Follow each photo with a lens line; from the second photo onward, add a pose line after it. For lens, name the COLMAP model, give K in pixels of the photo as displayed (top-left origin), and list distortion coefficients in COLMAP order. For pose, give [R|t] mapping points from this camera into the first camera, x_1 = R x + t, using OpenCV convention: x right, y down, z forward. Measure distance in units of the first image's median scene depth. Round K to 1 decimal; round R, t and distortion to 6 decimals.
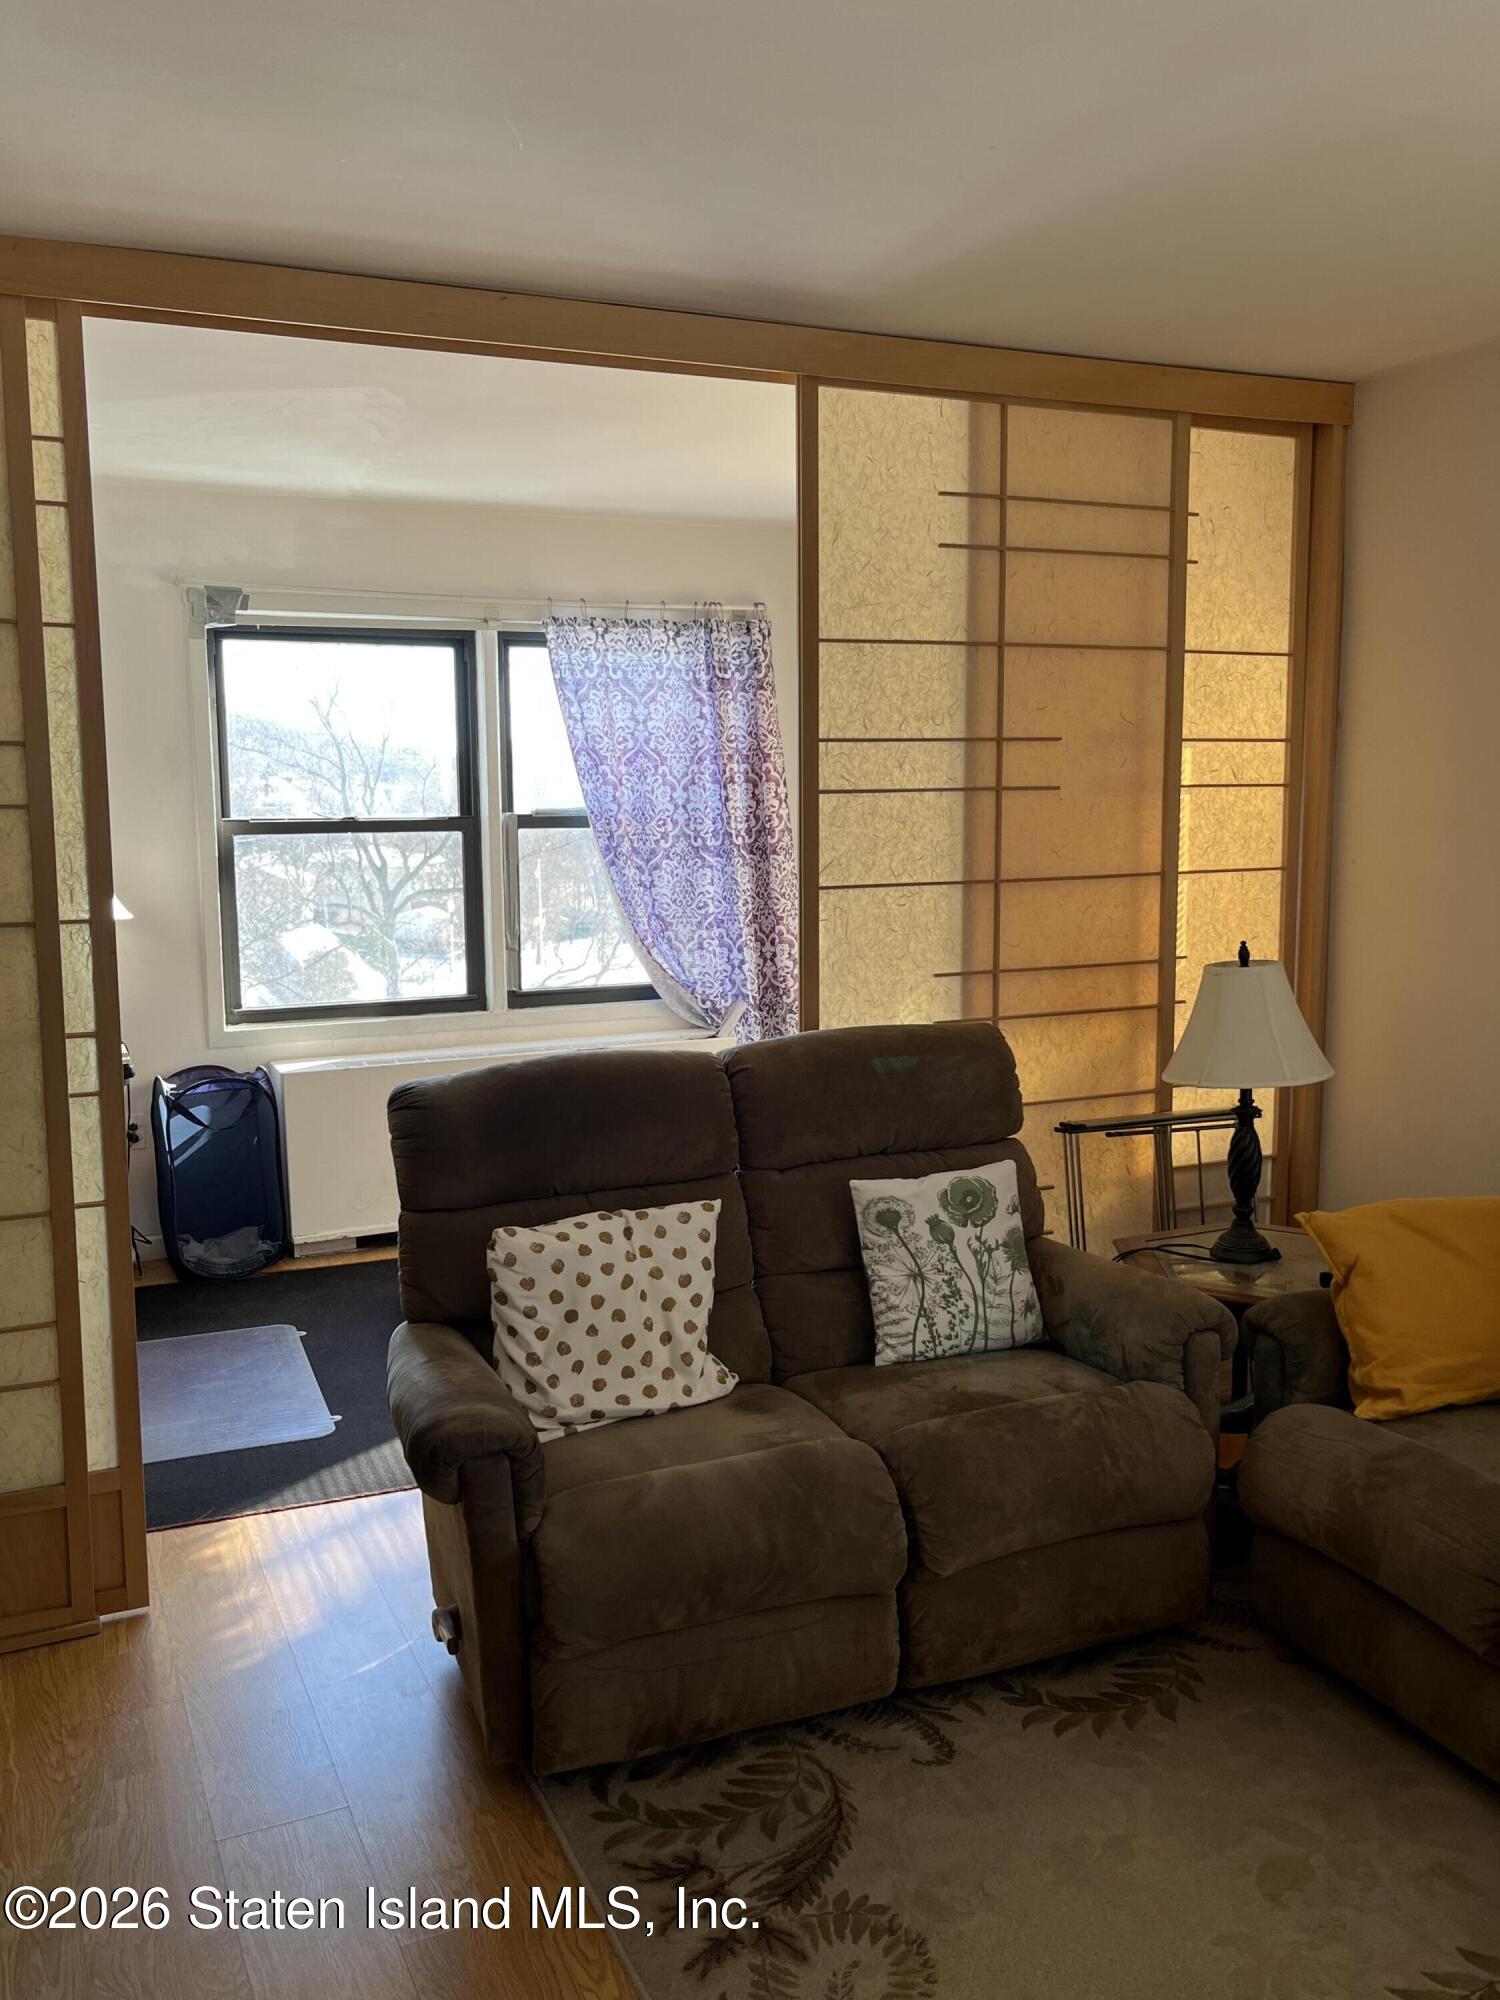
lens RADIAL K [[1642.0, 0, 752.6], [0, 1642.0, 991.1], [0, 0, 1]] dist [-0.004415, -0.000853]
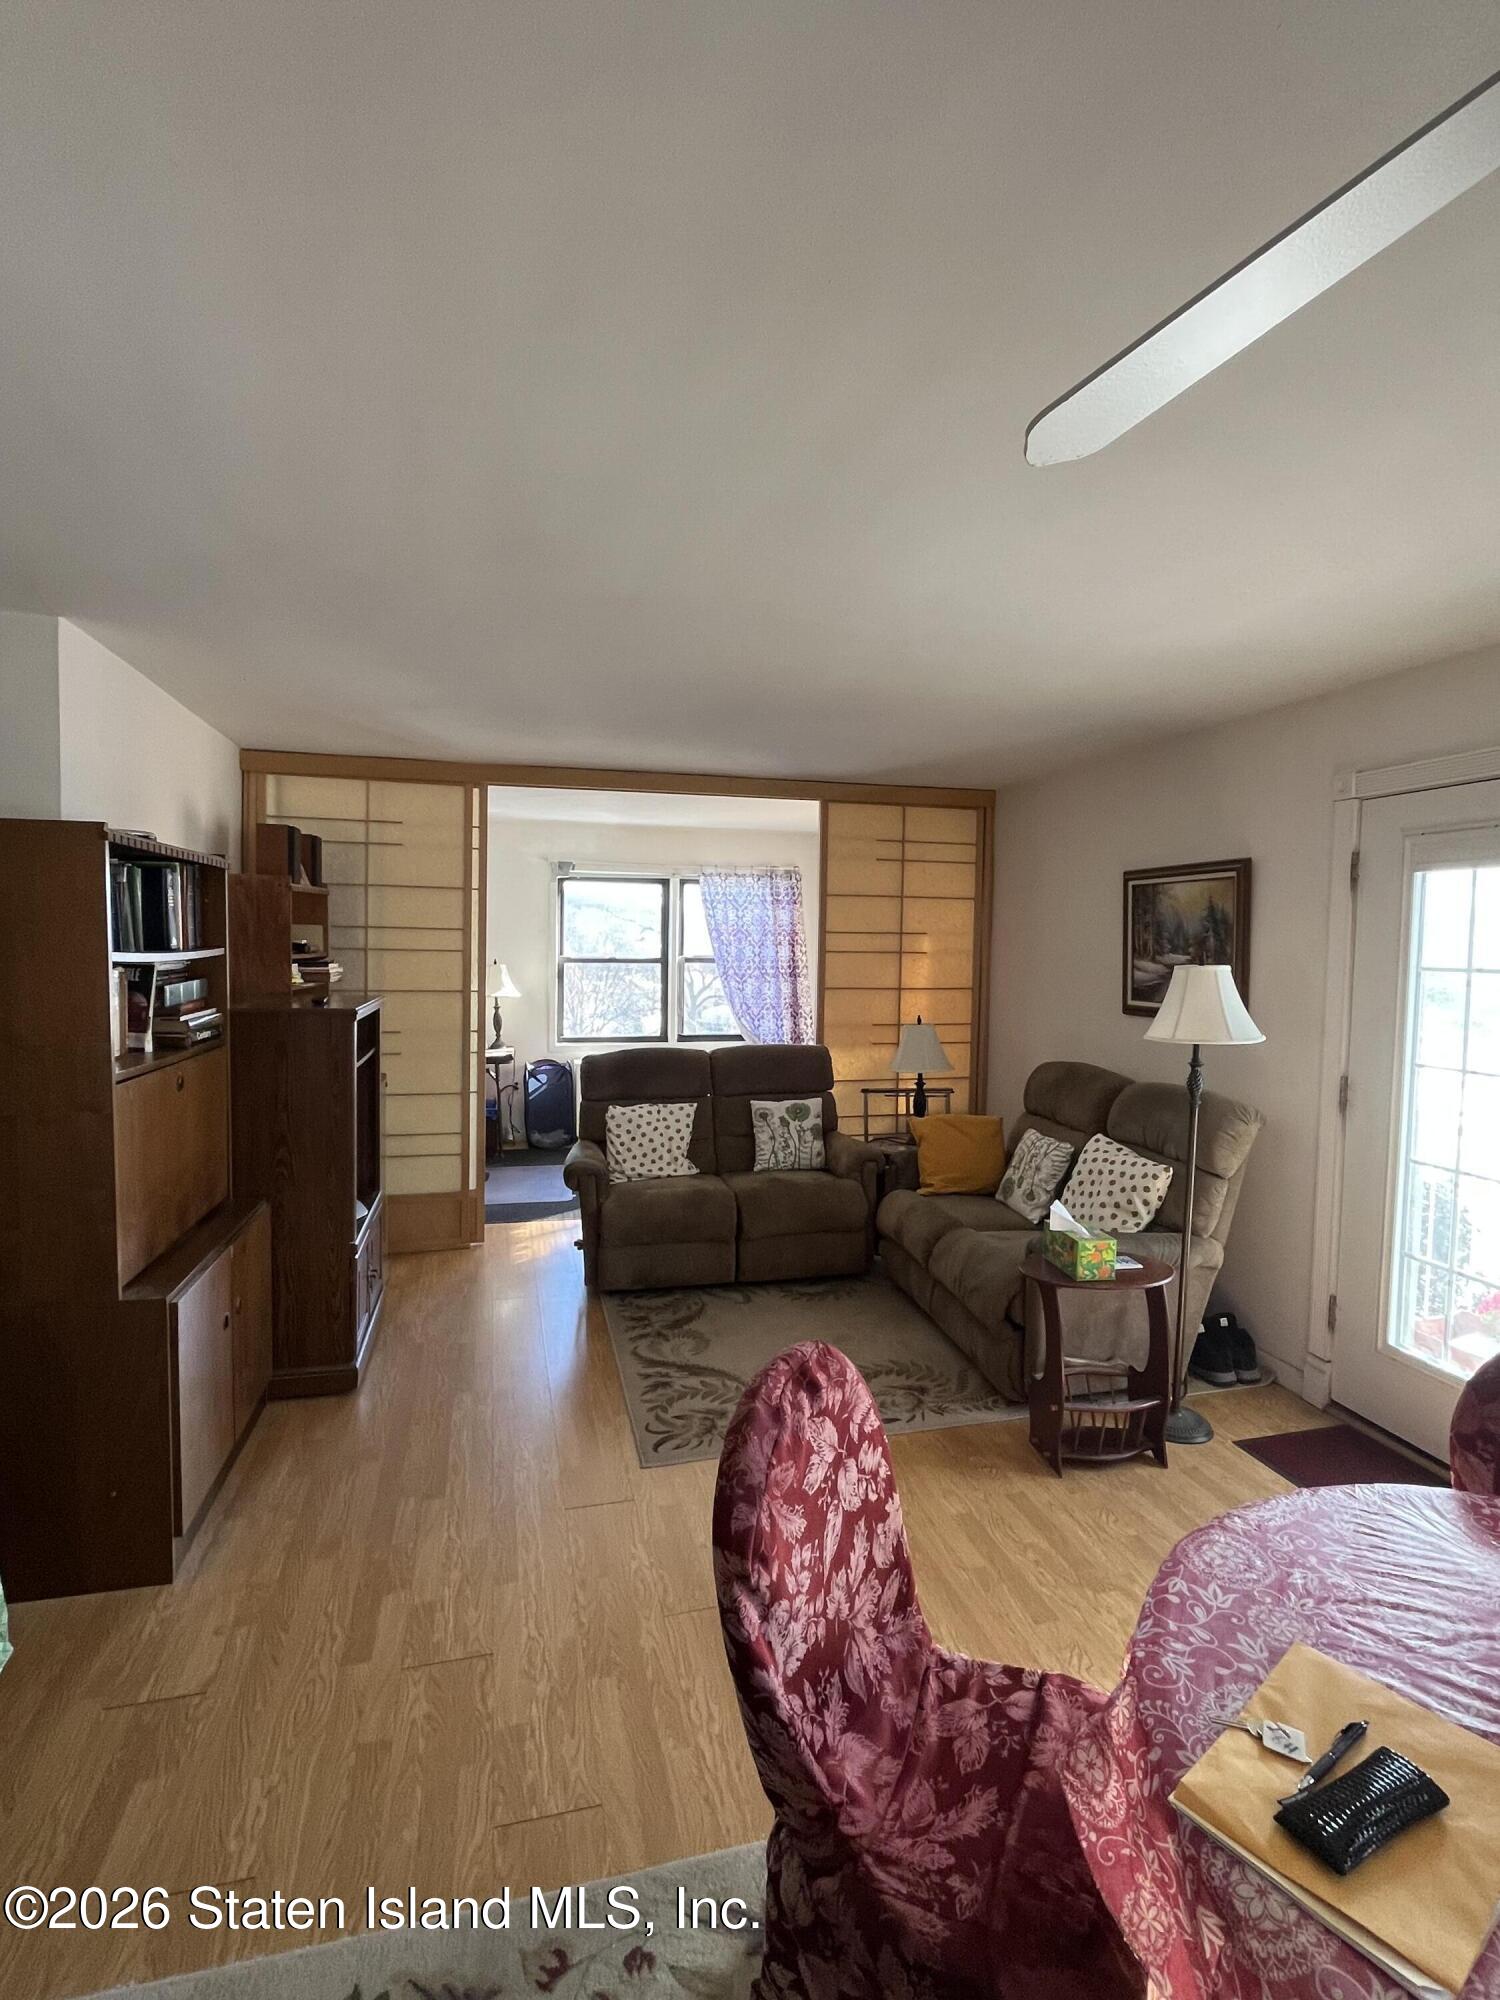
lens RADIAL K [[950.3, 0, 744.8], [0, 950.3, 999.7], [0, 0, 1]] dist [0.001377, -0.000979]
pose [[0.982127, 0.030492, -0.185734, 0.330888], [-0.041981, 0.997419, -0.058241, 0.044764], [0.183479, 0.064998, 0.980872, -0.500756]]
